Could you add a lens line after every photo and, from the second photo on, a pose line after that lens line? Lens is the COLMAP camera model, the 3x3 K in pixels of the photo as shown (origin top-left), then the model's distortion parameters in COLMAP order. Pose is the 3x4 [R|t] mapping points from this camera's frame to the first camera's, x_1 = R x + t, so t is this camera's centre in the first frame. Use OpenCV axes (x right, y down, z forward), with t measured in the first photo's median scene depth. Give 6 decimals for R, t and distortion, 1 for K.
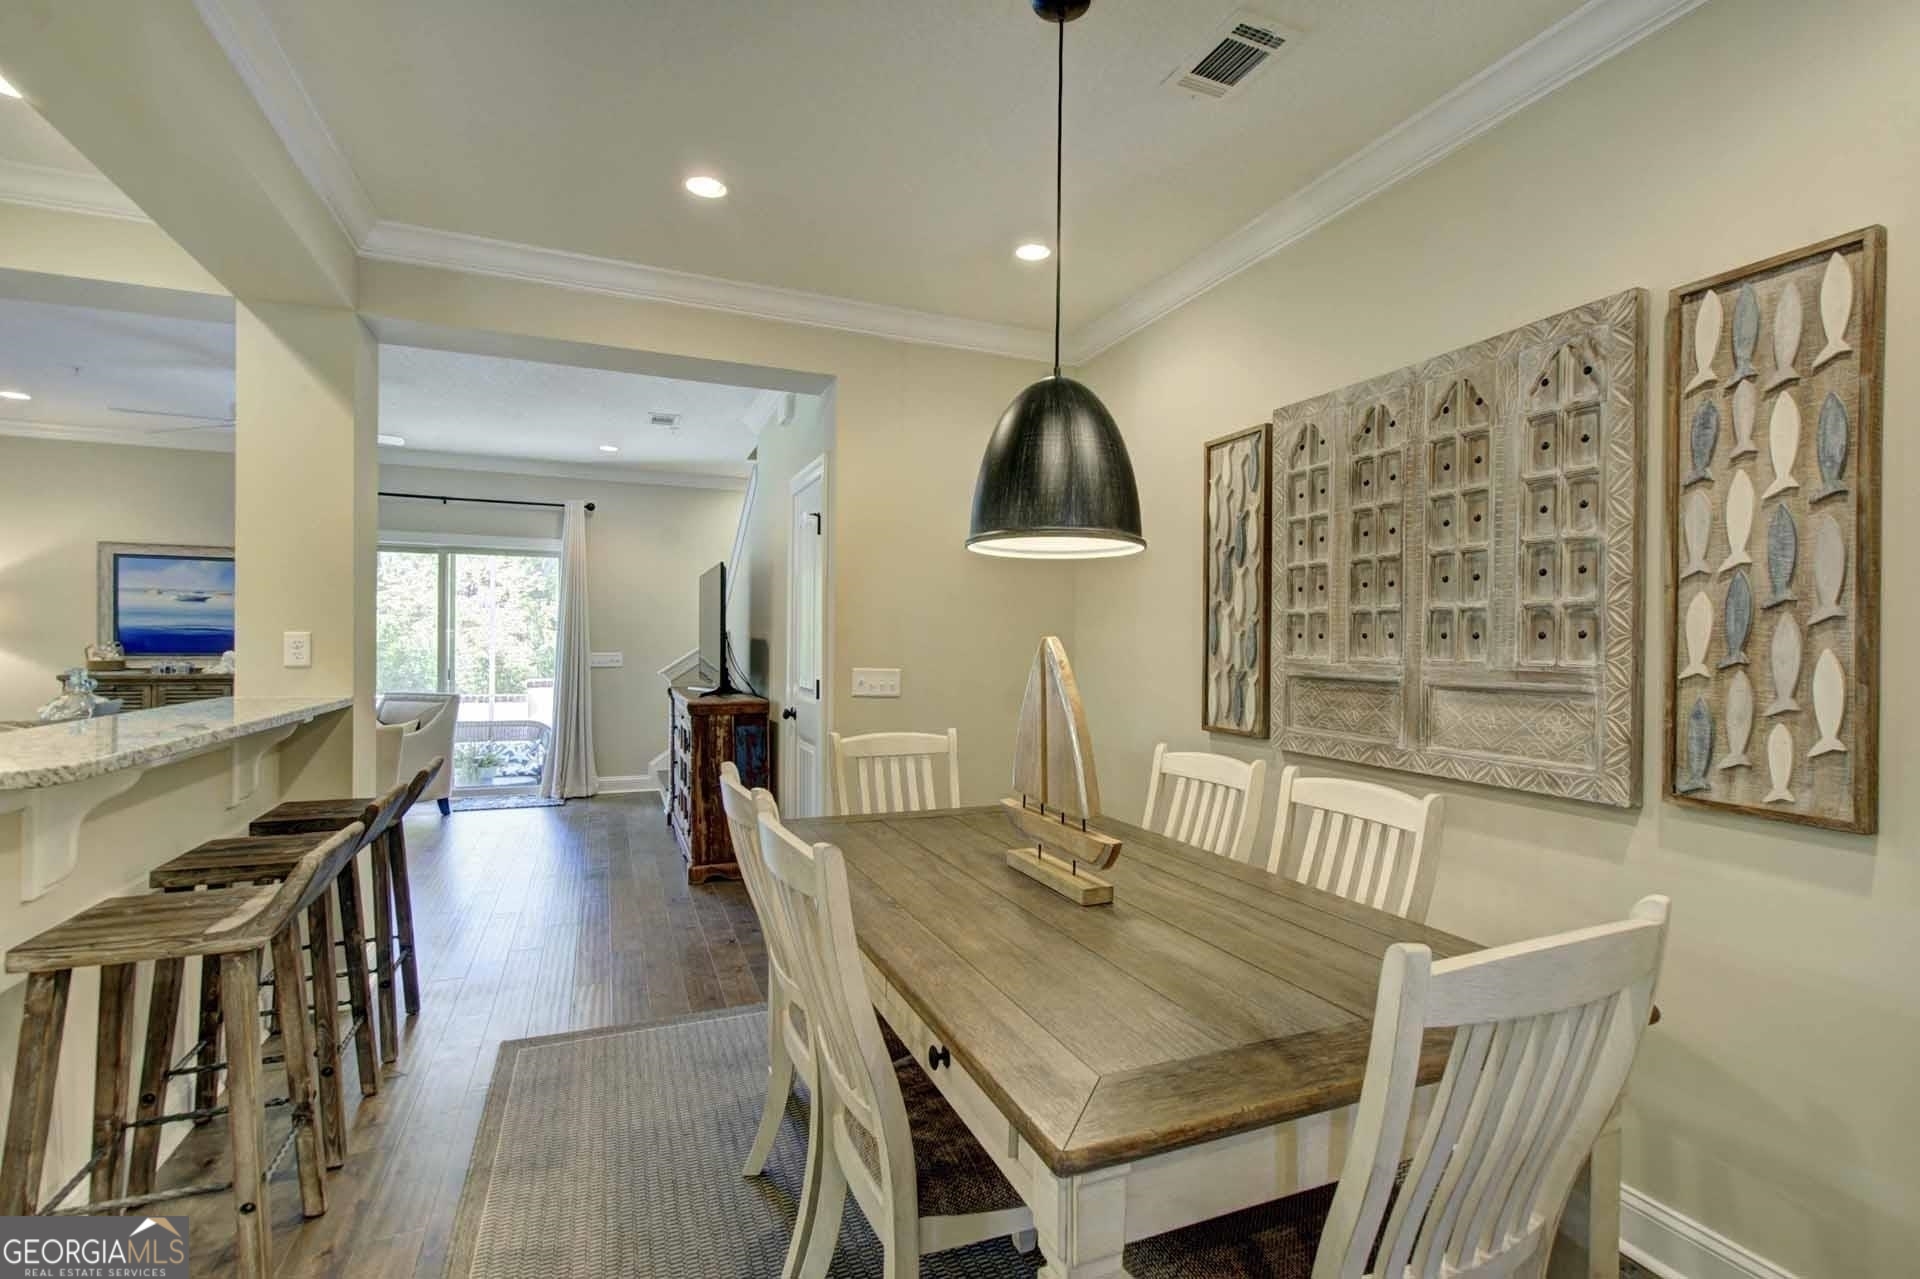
lens RADIAL K [[876.0, 0, 970.7], [0, 876.0, 648.7], [0, 0, 1]] dist [0.000971, 0.000124]
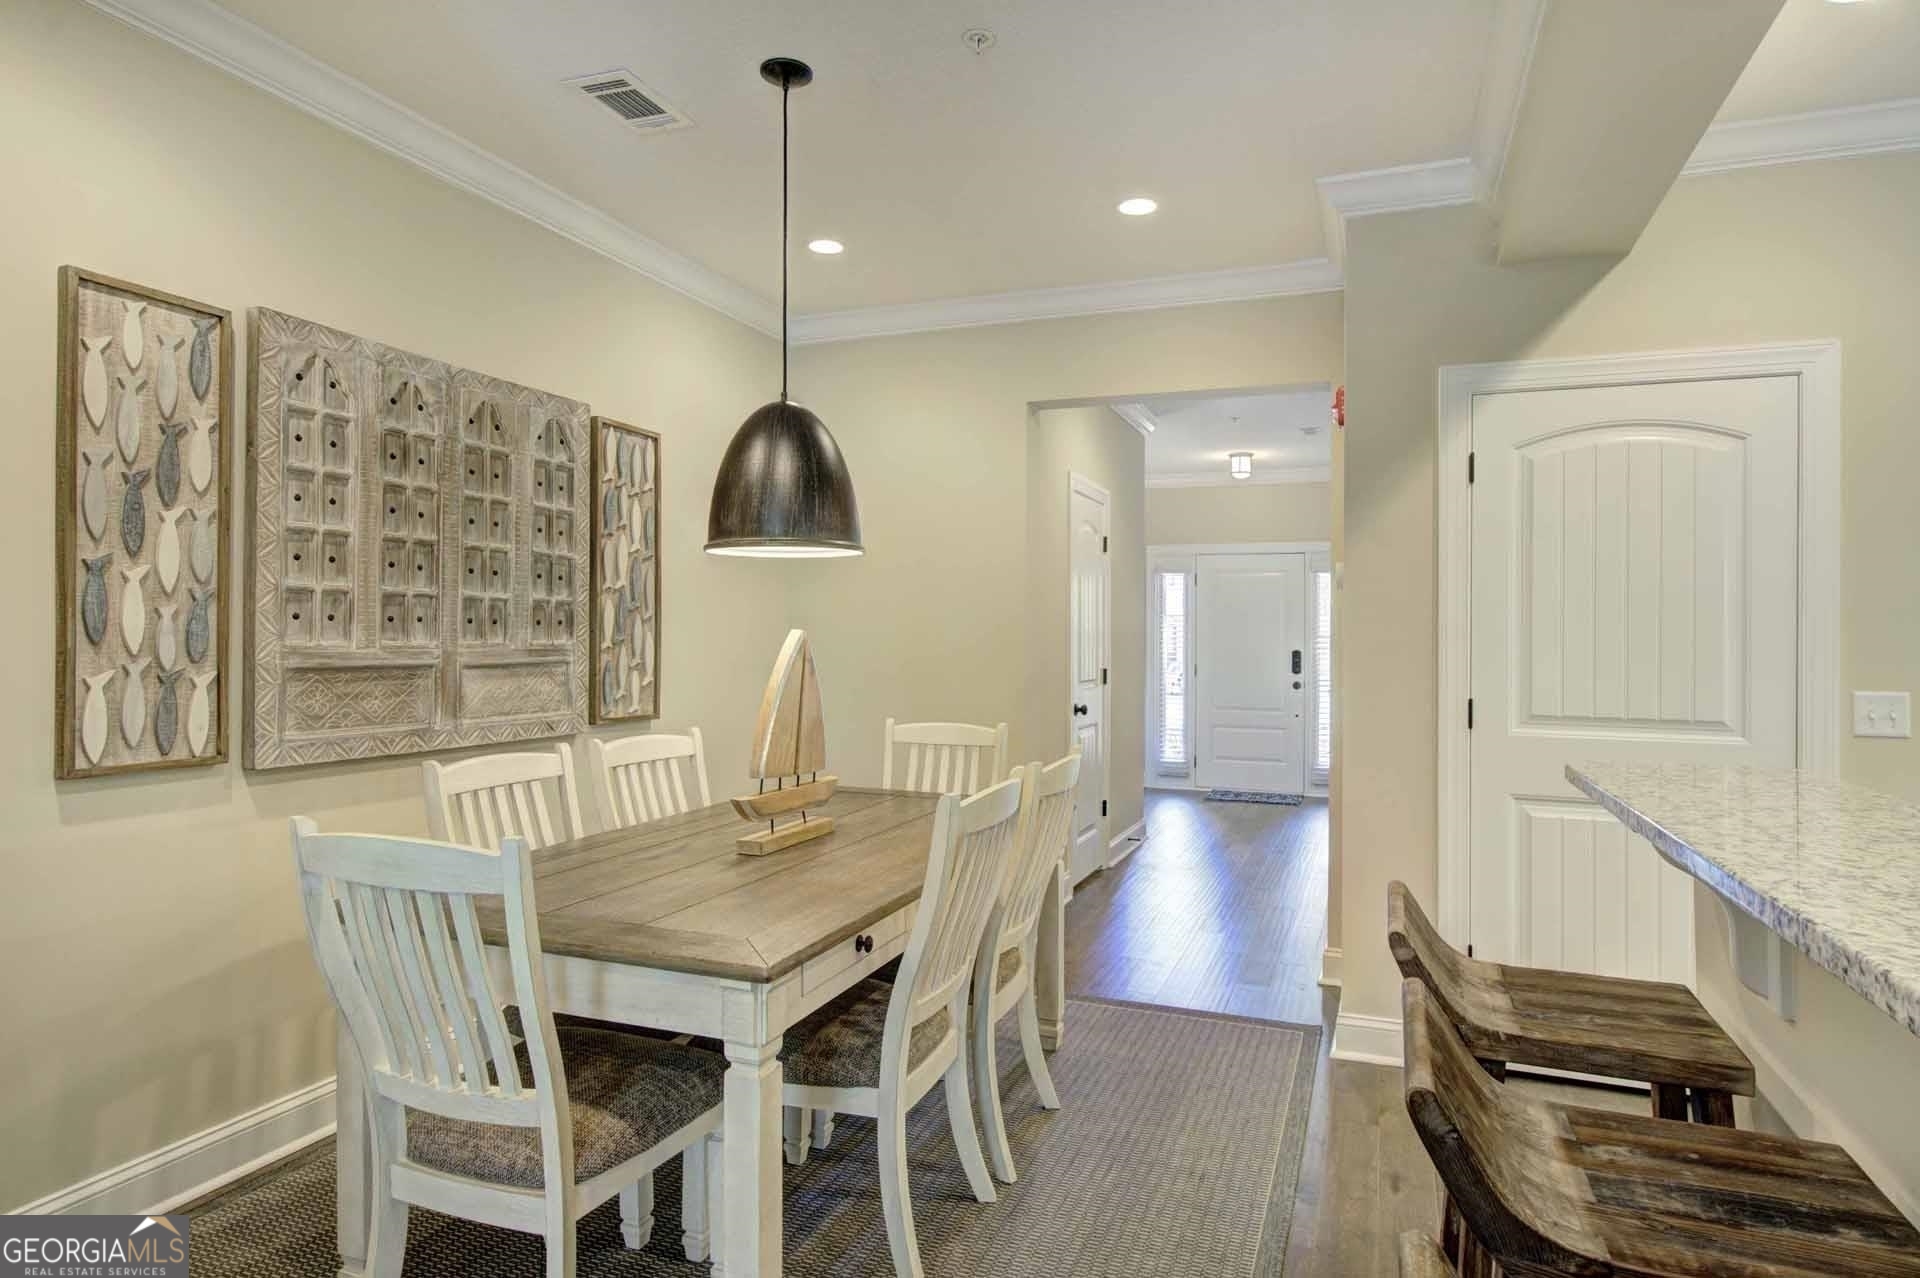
lens RADIAL K [[1040.4, 0, 981.9], [0, 1040.4, 600.1], [0, 0, 1]] dist [-0.001372, -0.000095]
pose [[-0.719833, 0.007483, 0.694107, -0.955808], [-0.012411, 0.999643, -0.023647, -0.020162], [-0.694037, -0.025636, -0.719483, 1.668948]]
